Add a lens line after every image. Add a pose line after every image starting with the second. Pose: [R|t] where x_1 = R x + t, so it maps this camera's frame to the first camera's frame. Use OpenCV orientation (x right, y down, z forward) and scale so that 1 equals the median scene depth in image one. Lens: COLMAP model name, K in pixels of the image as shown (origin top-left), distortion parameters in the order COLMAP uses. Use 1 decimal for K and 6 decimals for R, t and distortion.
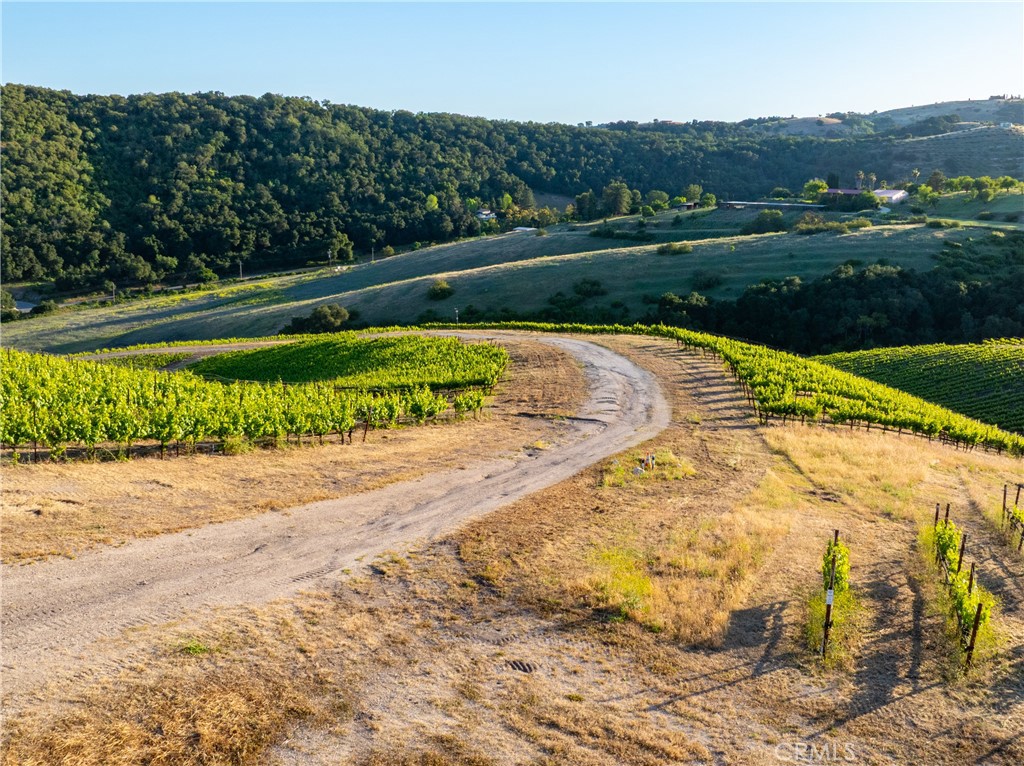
lens RADIAL K [[956.0, 0, 521.8], [0, 956.0, 359.3], [0, 0, 1]] dist [0.014010, -0.121466]
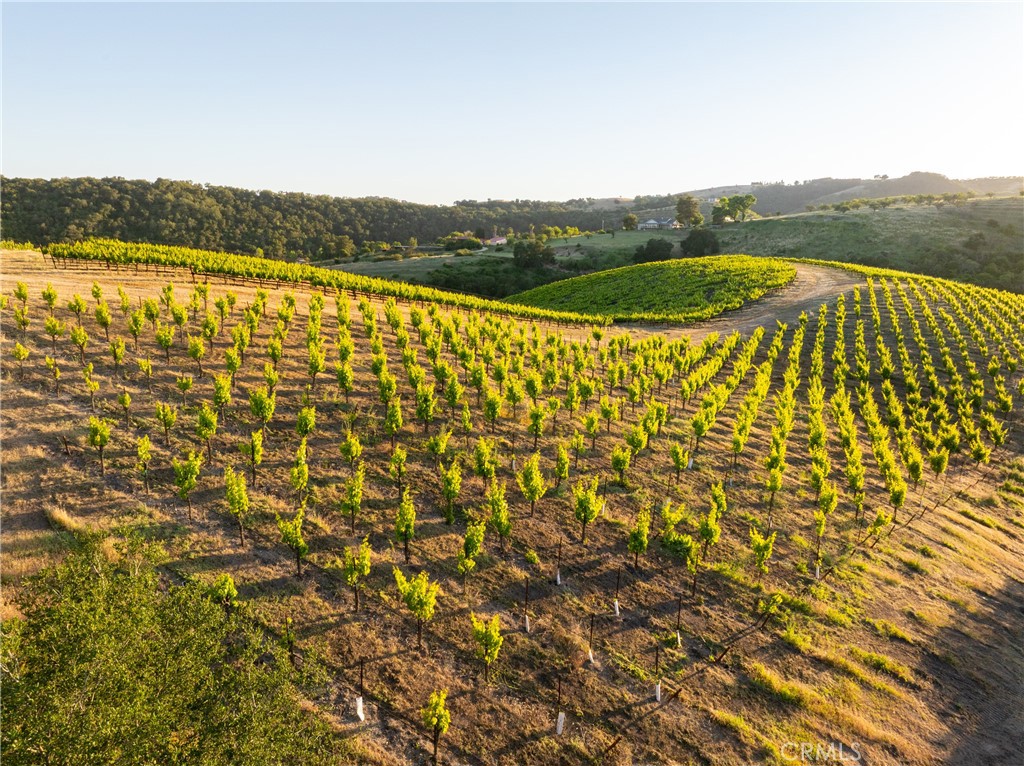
lens RADIAL K [[724.6, 0, 512.0], [0, 724.6, 383.0], [0, 0, 1]] dist [-0.069434, 0.046029]
pose [[0.999006, -0.008335, 0.043786, 0.241829], [0.008431, 0.999962, -0.002014, 0.034250], [-0.043767, 0.002381, 0.999039, -0.076837]]
